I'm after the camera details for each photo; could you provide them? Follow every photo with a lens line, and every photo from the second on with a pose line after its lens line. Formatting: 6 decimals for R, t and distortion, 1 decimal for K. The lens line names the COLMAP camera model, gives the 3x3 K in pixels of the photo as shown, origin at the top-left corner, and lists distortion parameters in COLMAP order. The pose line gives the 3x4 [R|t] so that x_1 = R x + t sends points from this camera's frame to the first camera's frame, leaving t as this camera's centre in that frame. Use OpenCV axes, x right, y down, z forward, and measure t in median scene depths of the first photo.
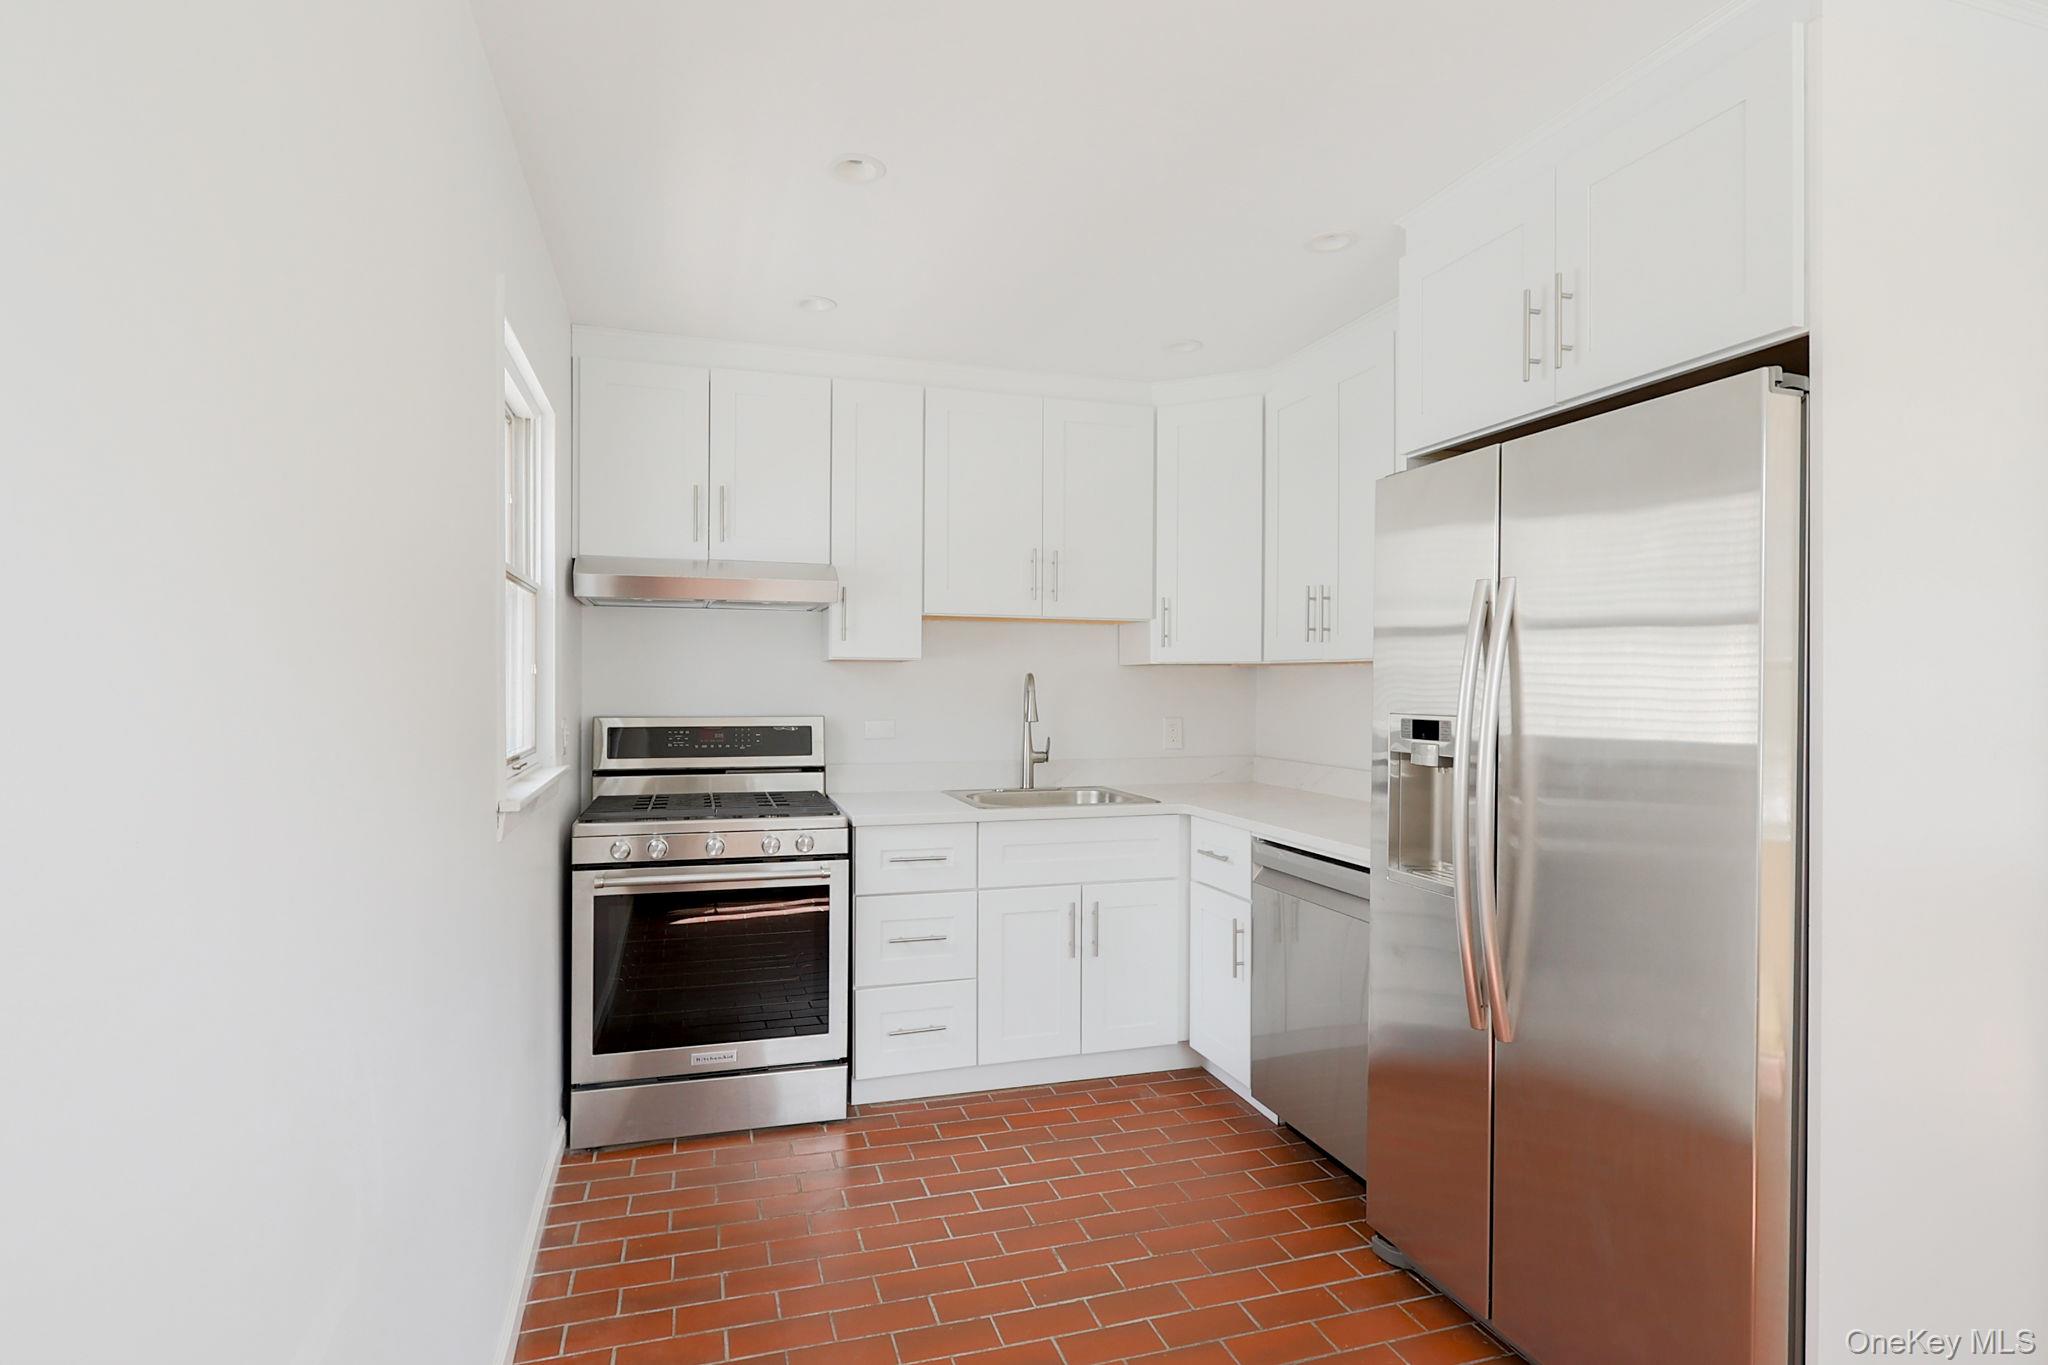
lens RADIAL K [[1038.3, 0, 1019.9], [0, 1038.3, 685.9], [0, 0, 1]] dist [-0.002505, -0.002695]
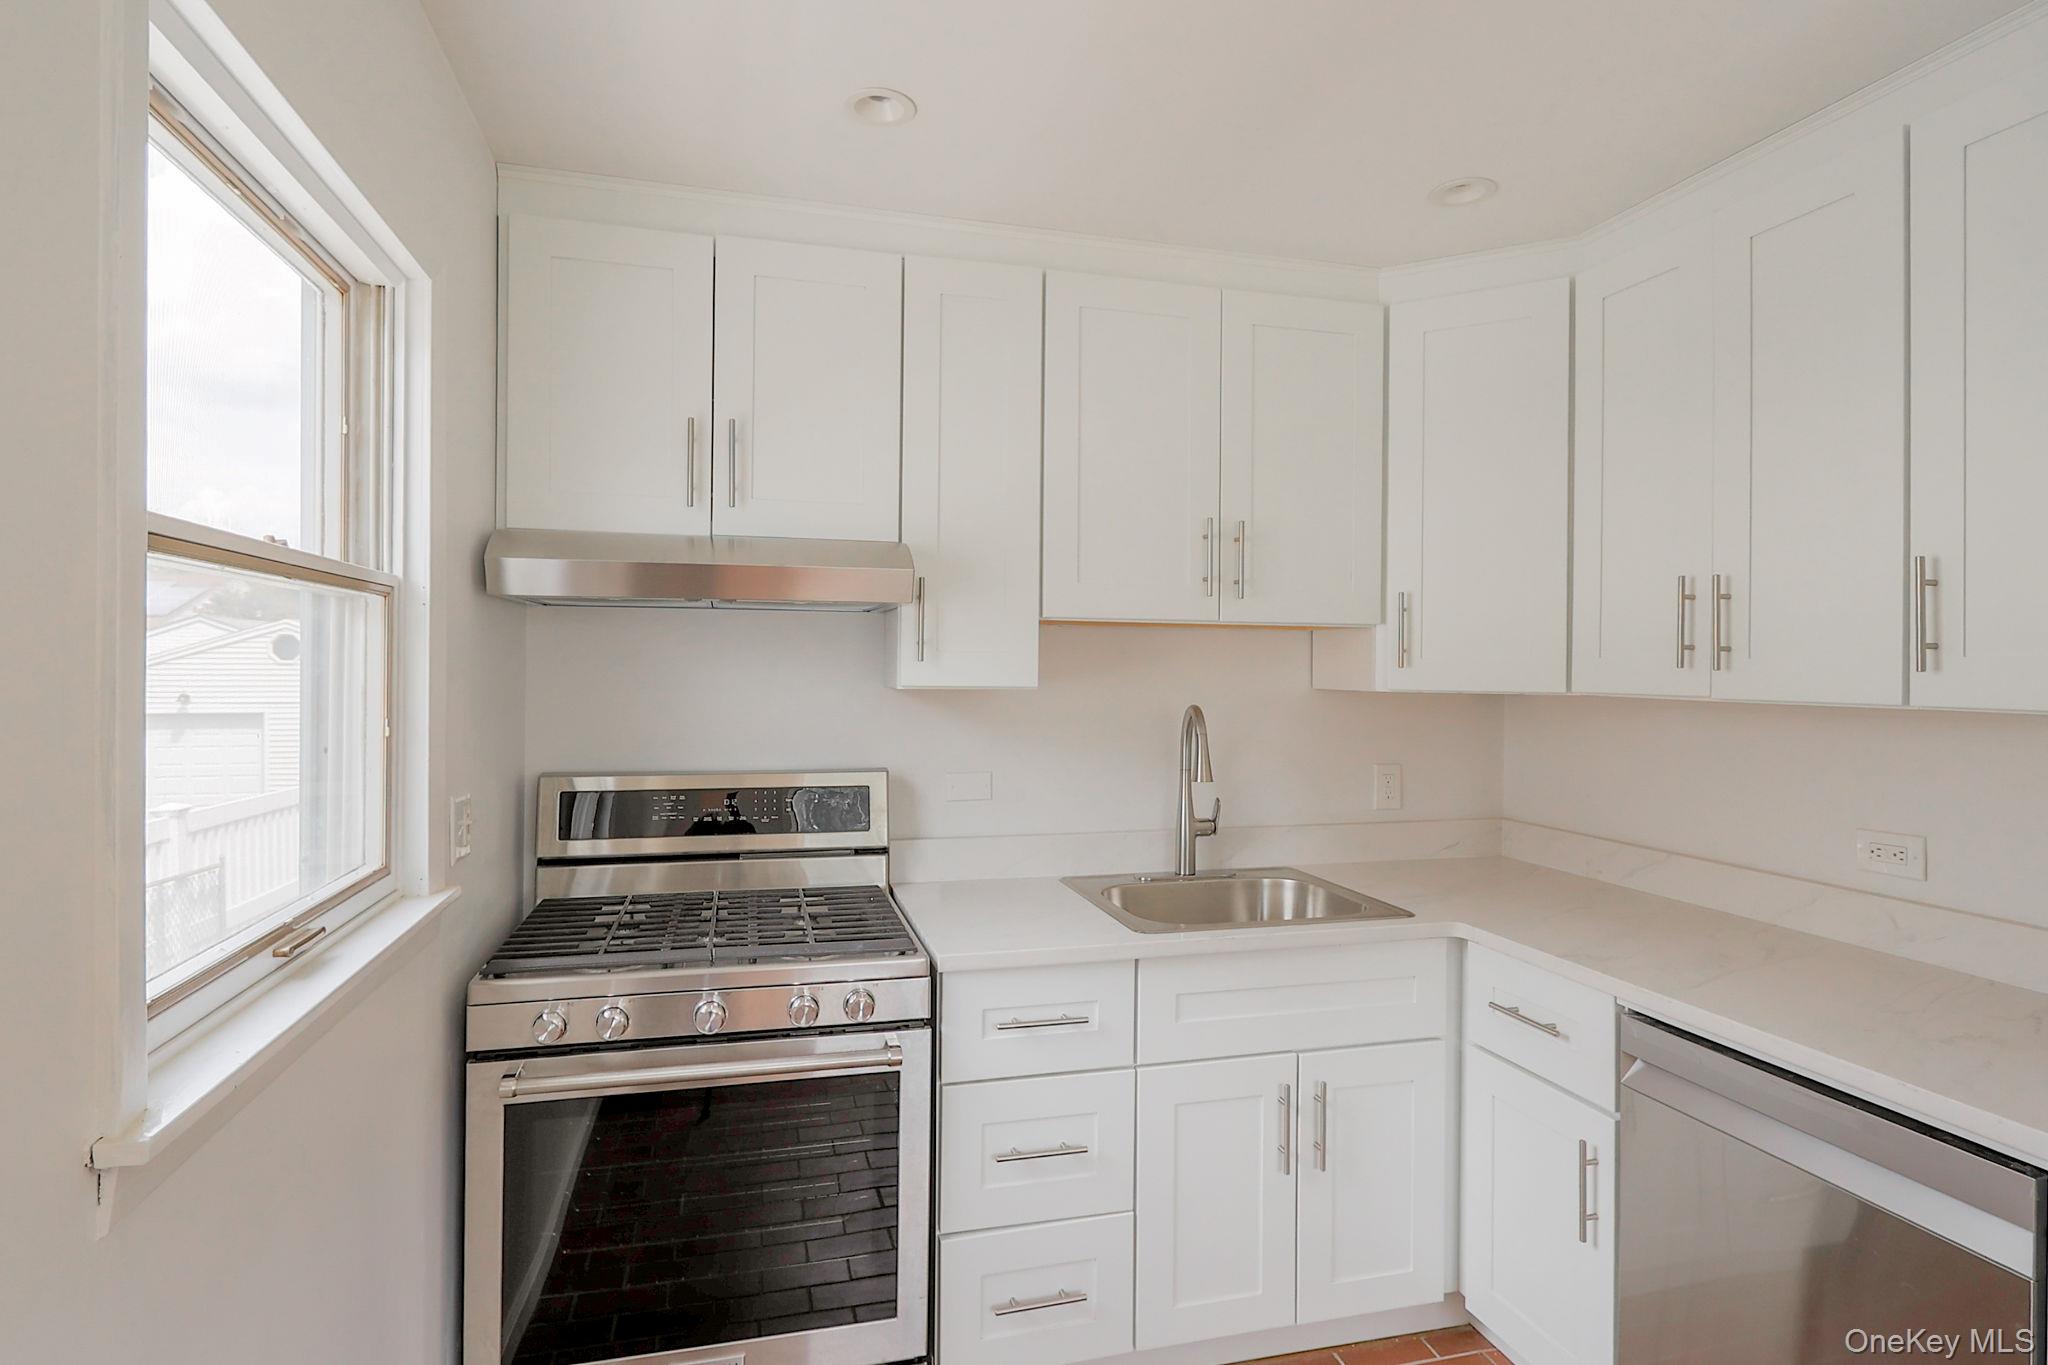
lens RADIAL K [[1060.0, 0, 1028.2], [0, 1060.0, 657.0], [0, 0, 1]] dist [-0.000759, -0.000536]
pose [[0.999129, 0.002096, -0.041682, -0.077028], [-0.002540, 0.999941, -0.010588, -0.040104], [0.041658, 0.010685, 0.999075, 0.353943]]
